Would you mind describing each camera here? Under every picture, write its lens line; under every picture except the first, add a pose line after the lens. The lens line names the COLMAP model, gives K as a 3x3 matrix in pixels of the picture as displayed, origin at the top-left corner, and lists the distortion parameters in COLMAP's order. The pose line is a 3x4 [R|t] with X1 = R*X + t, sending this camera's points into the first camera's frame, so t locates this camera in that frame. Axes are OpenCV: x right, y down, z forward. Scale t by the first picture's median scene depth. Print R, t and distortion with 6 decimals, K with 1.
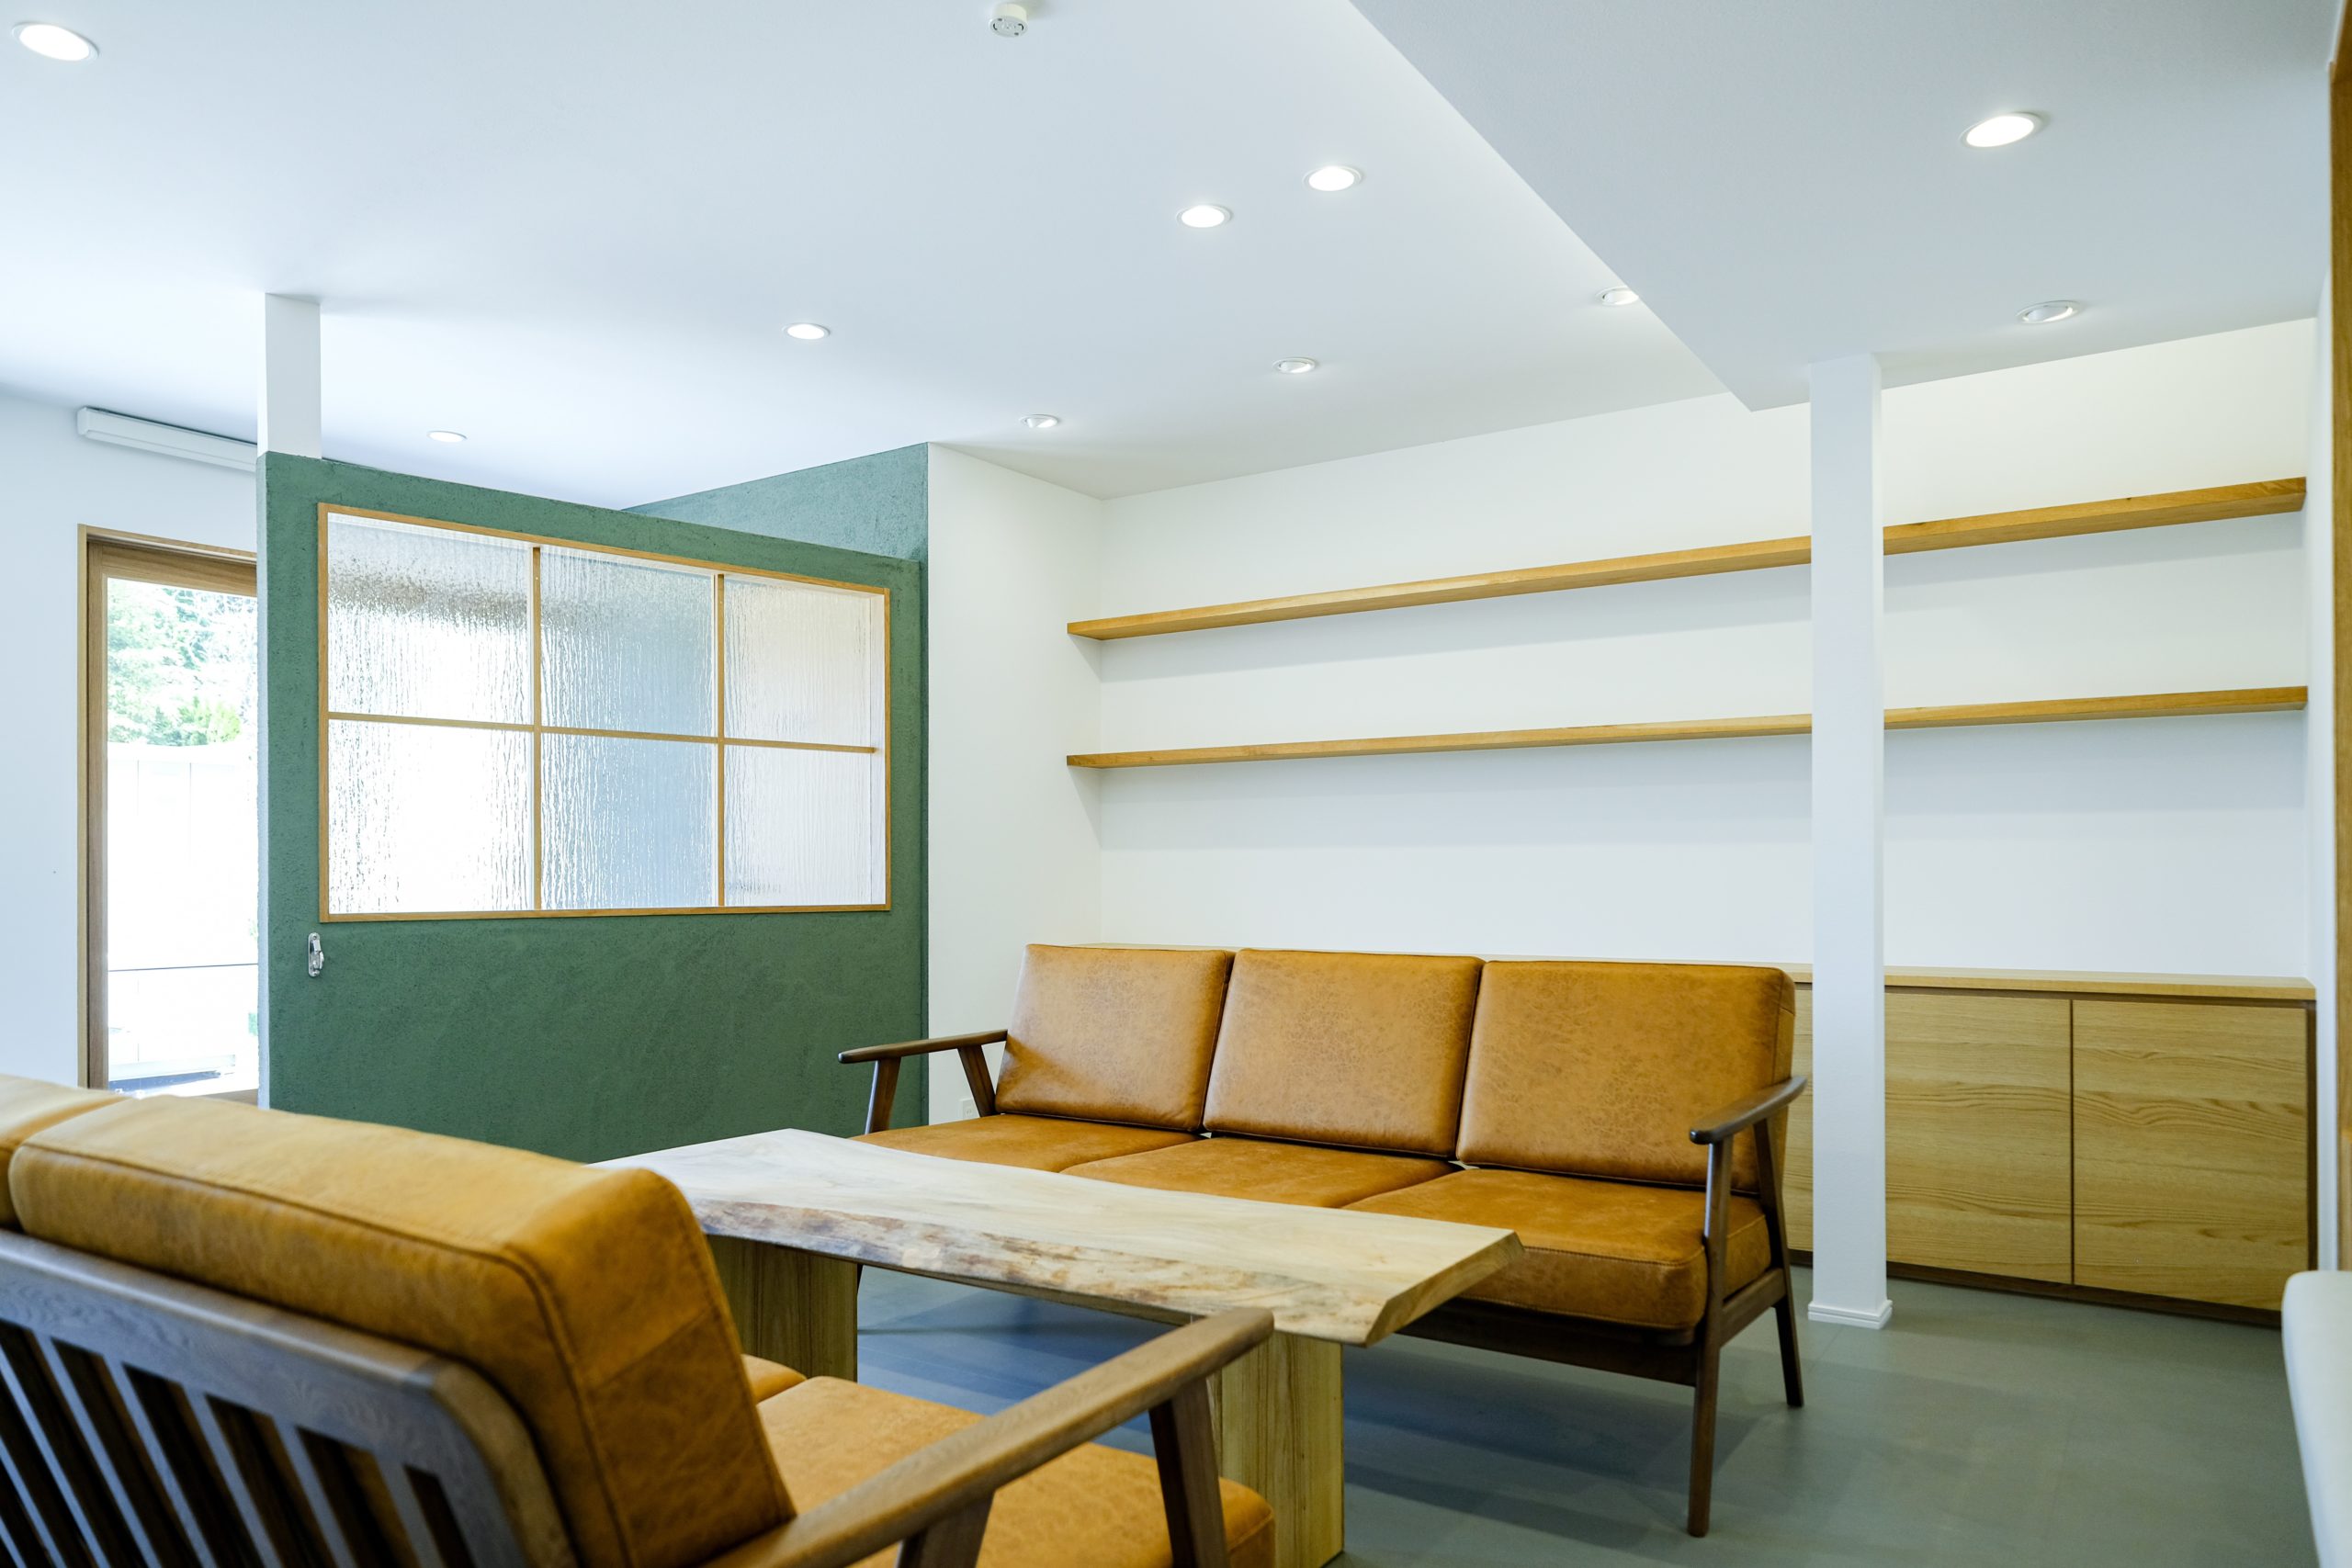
lens RADIAL K [[1503.1, 0, 1169.2], [0, 1503.1, 857.1], [0, 0, 1]] dist [-0.004579, -0.002850]
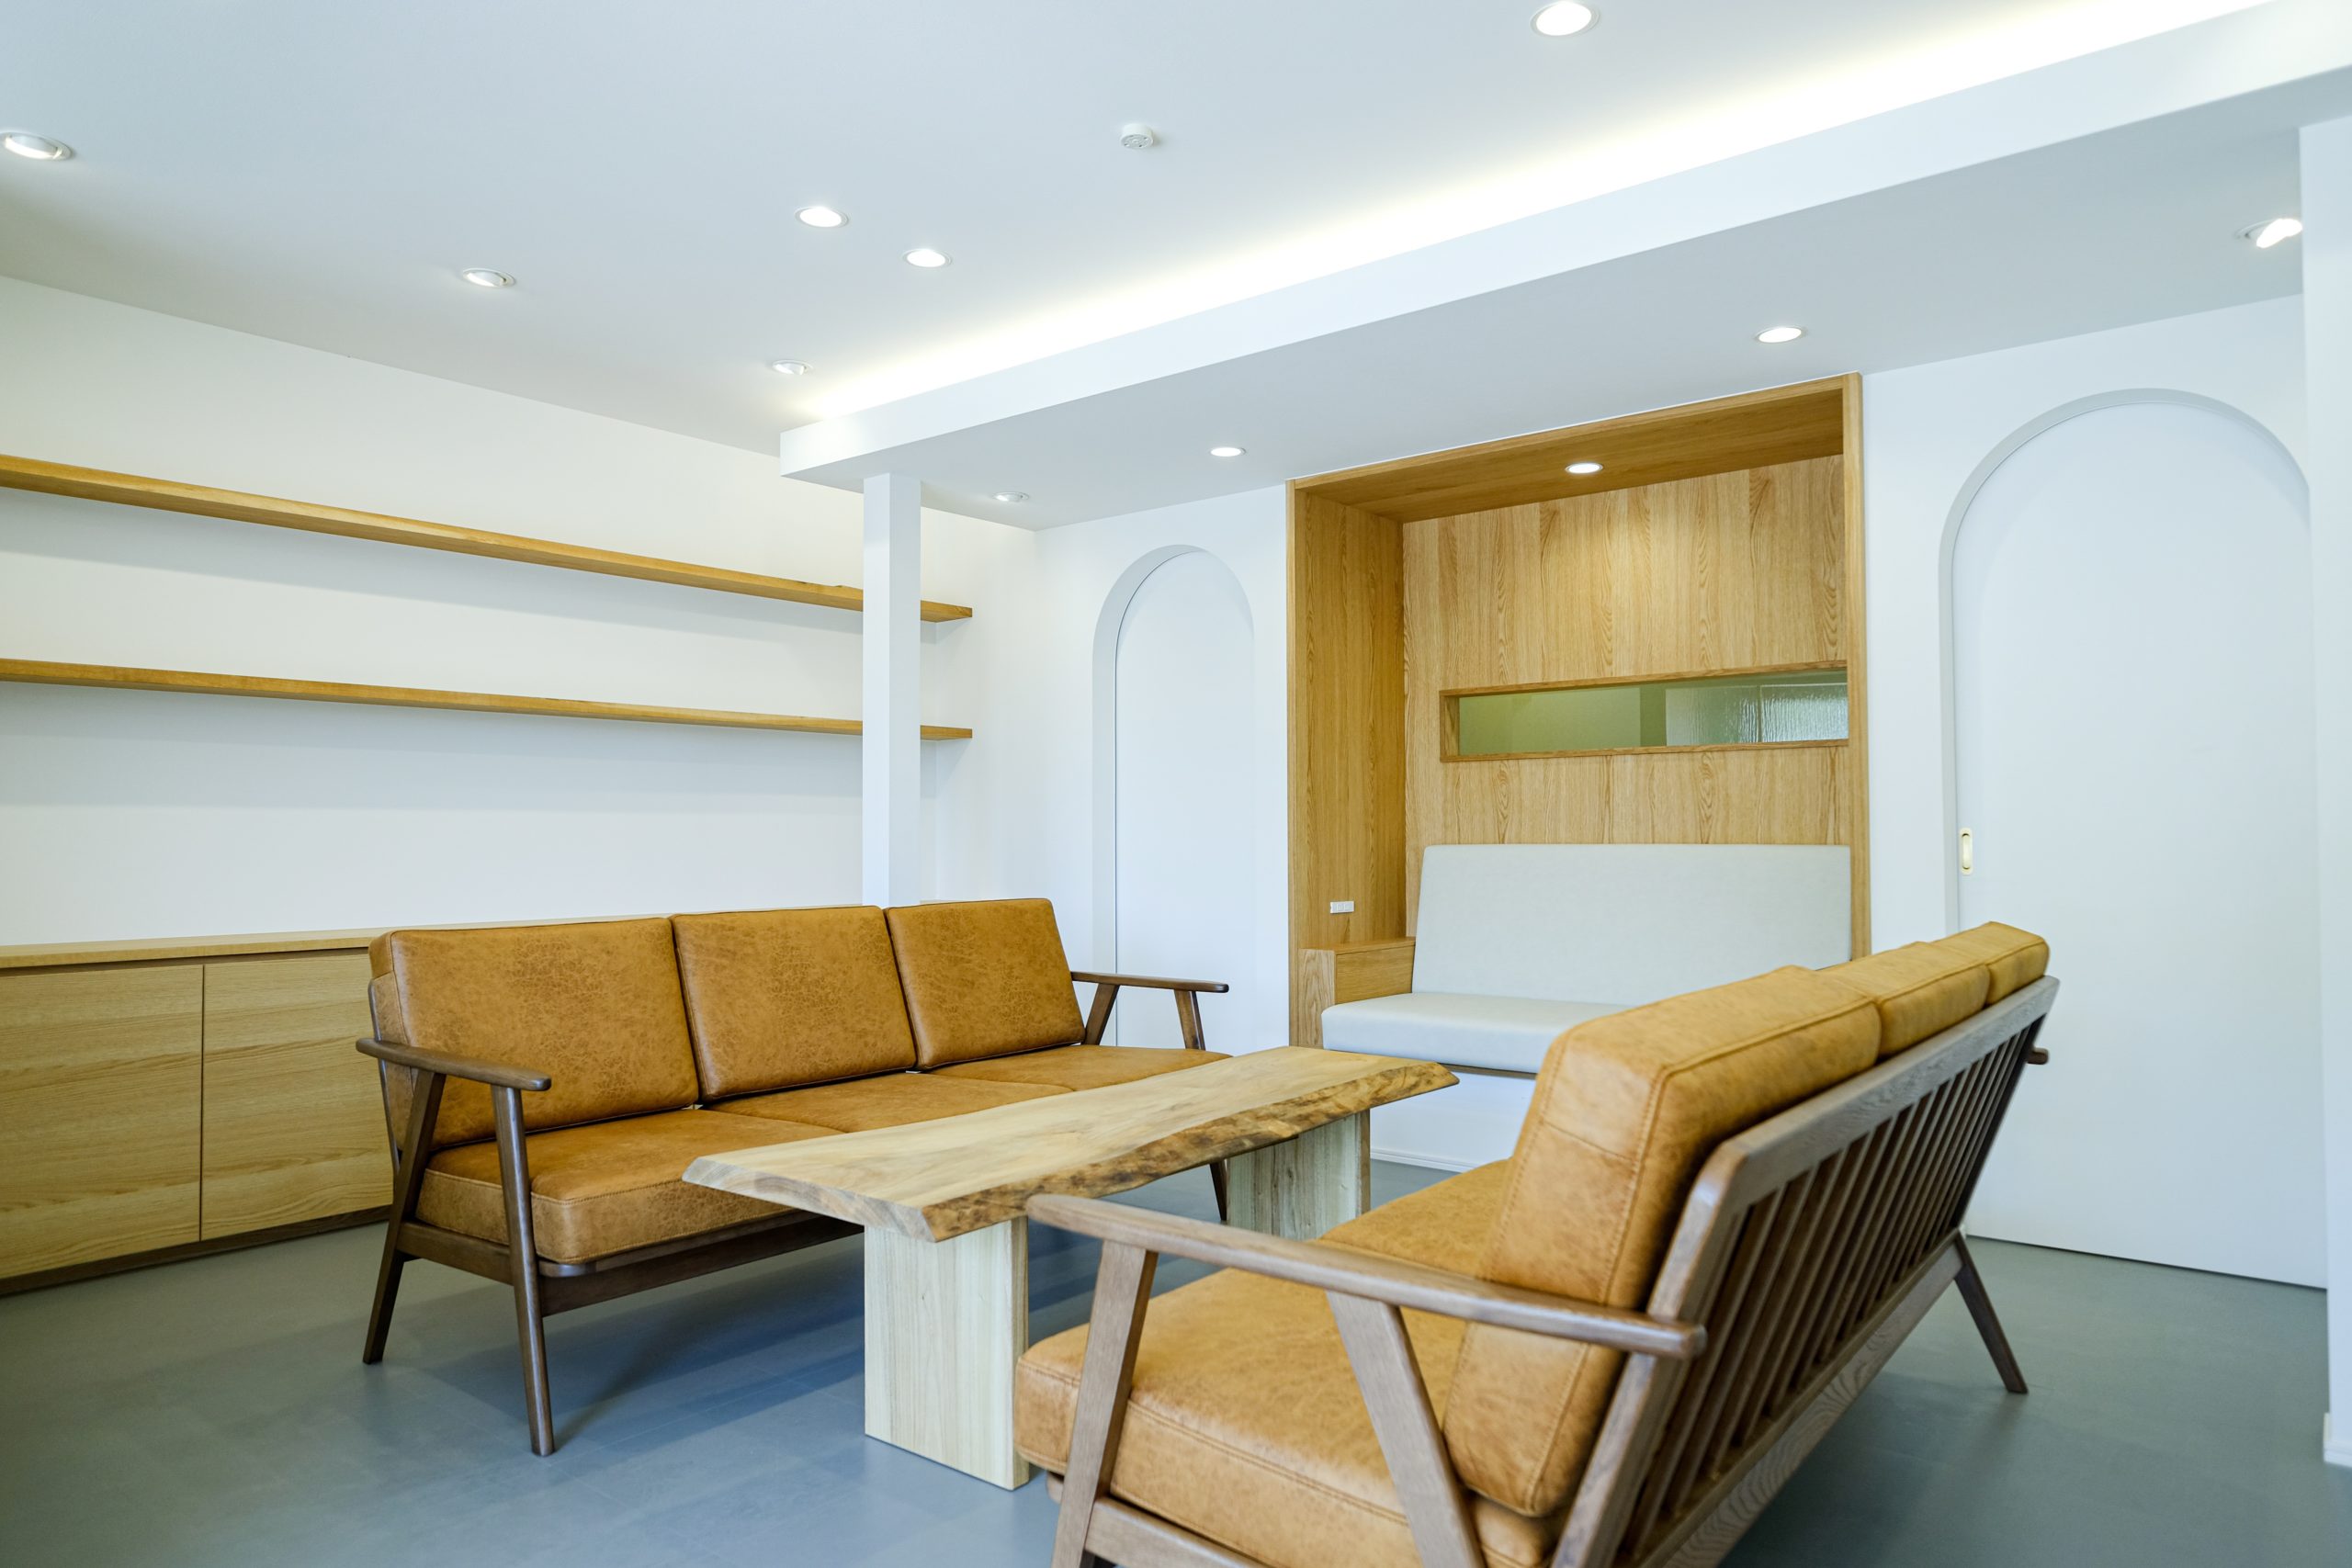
lens RADIAL K [[1460.8, 0, 1199.3], [0, 1460.8, 800.1], [0, 0, 1]] dist [-0.003368, -0.000392]
pose [[0.080732, 0.027237, 0.996364, -0.974949], [-0.005482, 0.999624, -0.026882, 0.011406], [-0.996721, -0.003292, 0.080851, 0.655674]]
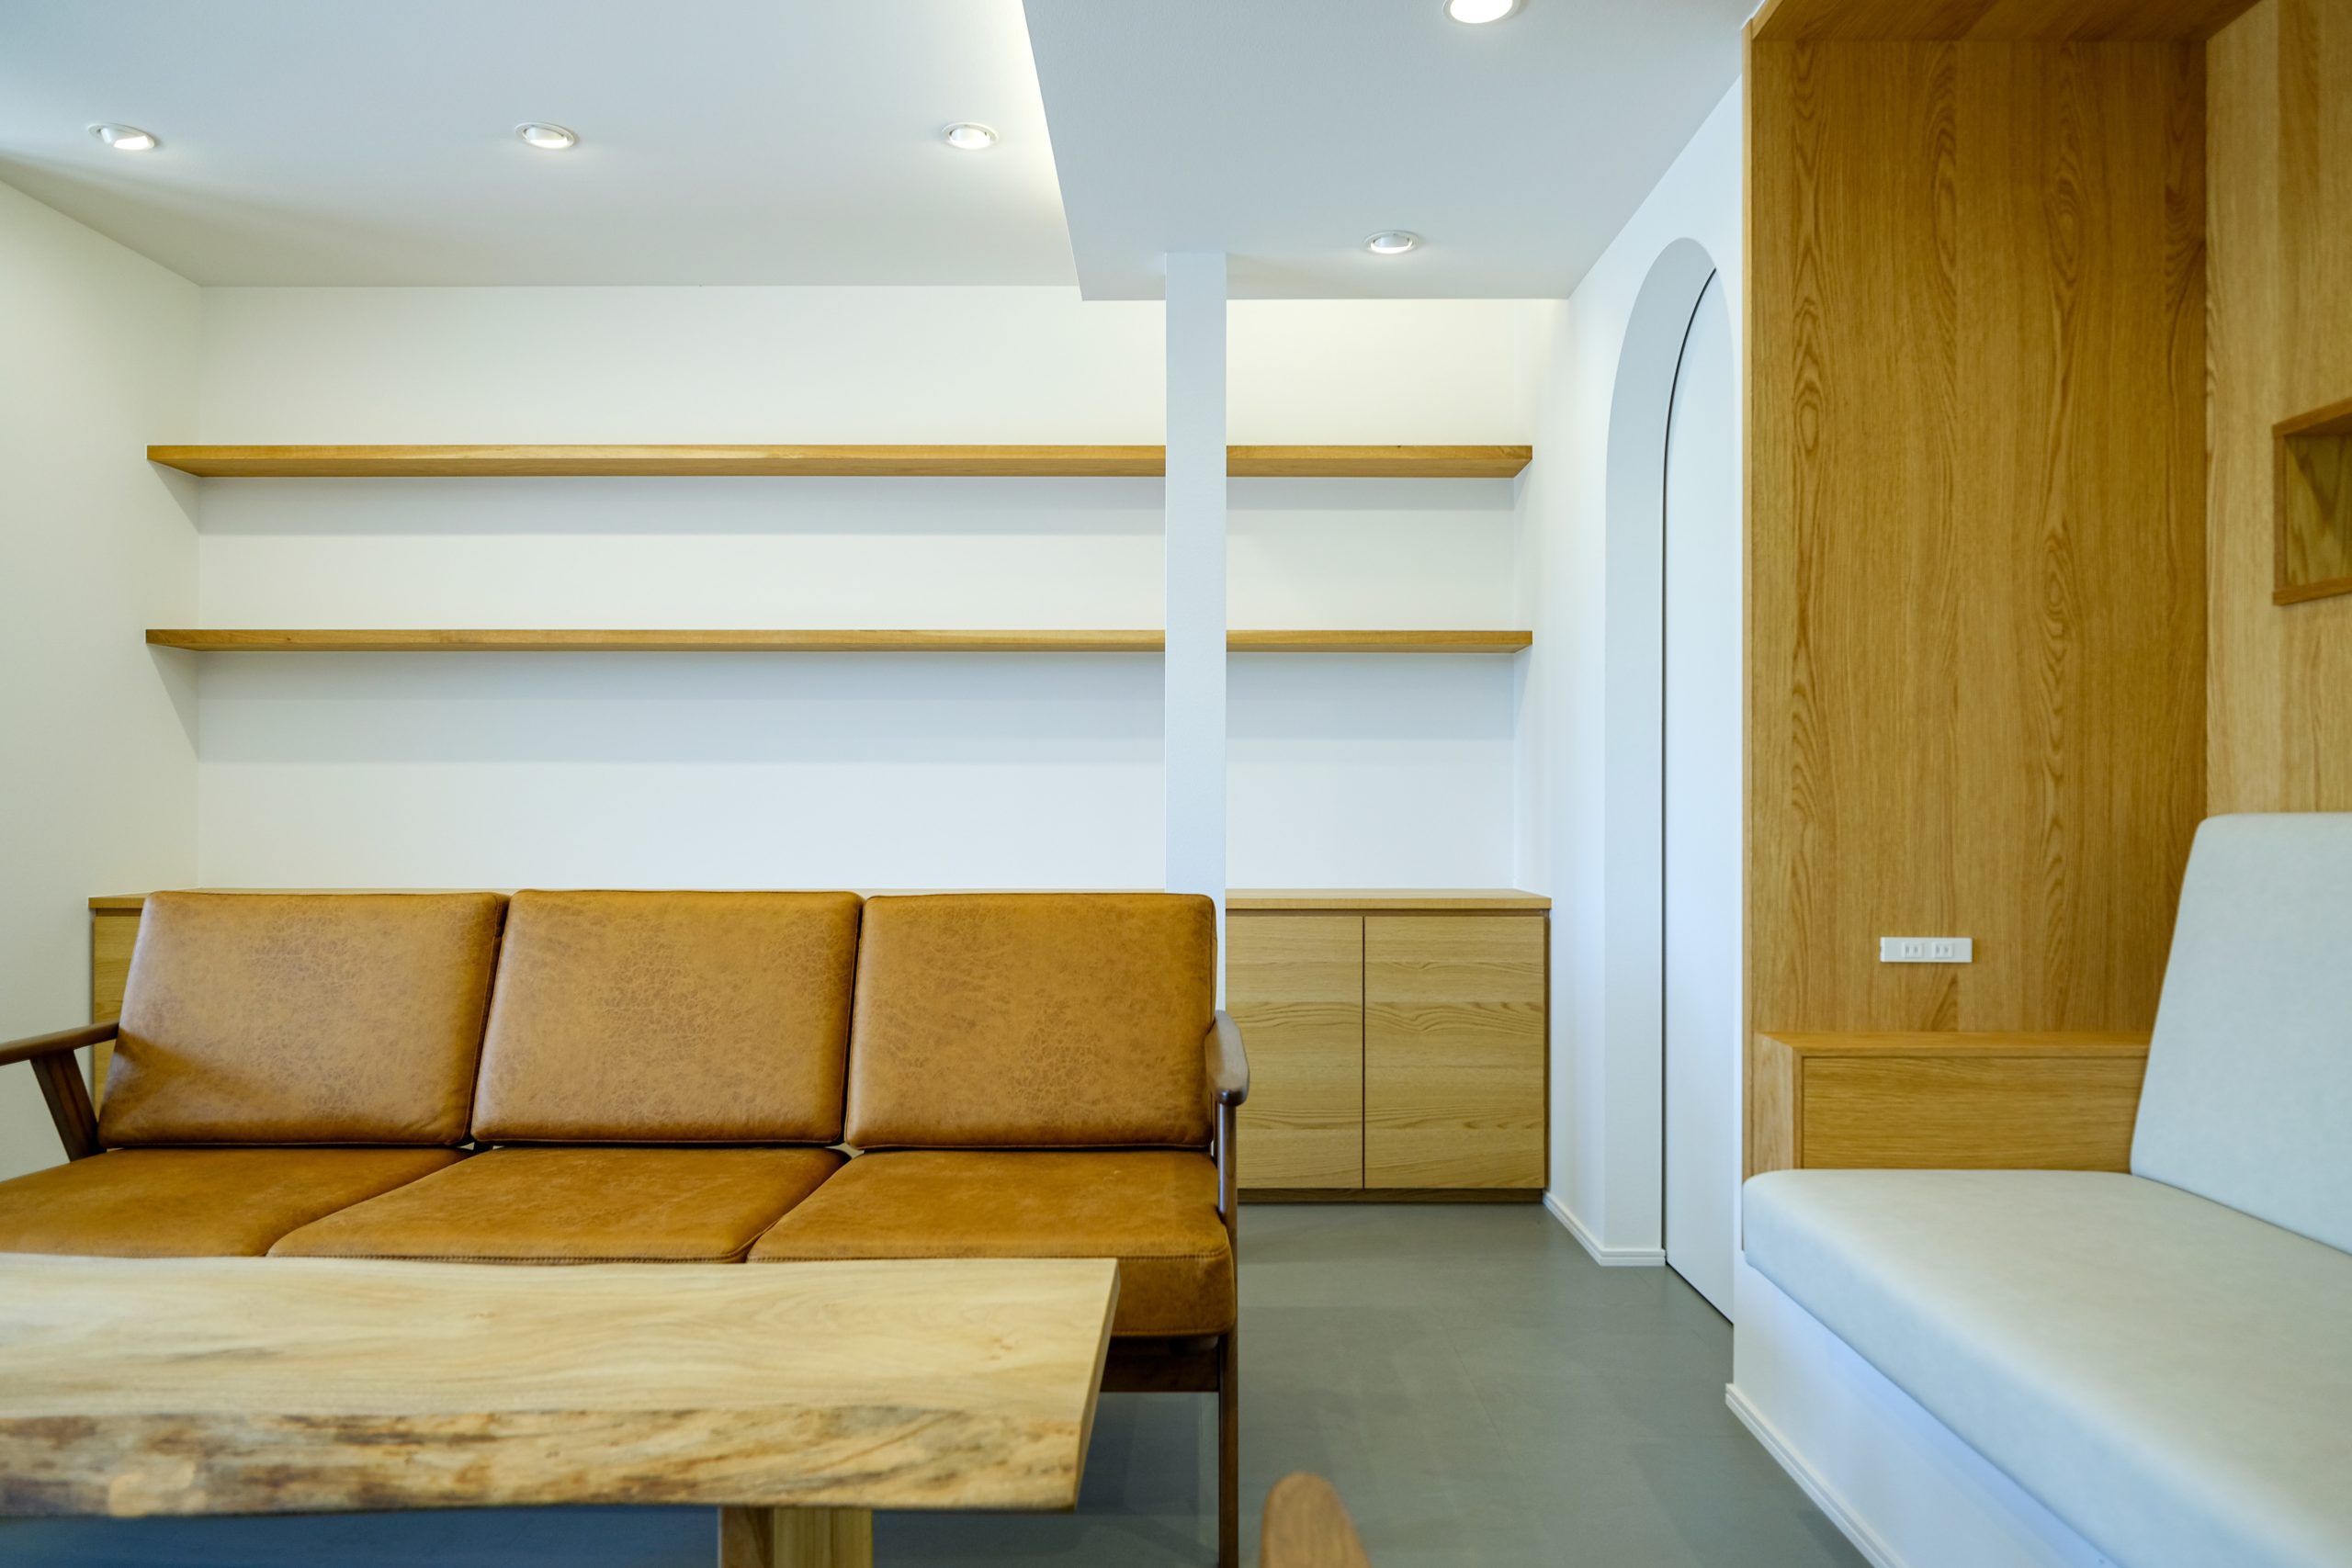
lens RADIAL K [[1477.3, 0, 1156.6], [0, 1477.3, 803.8], [0, 0, 1]] dist [-0.000420, -0.002683]
pose [[0.834333, 0.004275, 0.551245, -0.102473], [-0.009352, 0.999936, 0.006401, 0.012361], [-0.551182, -0.010496, 0.834319, 0.245446]]
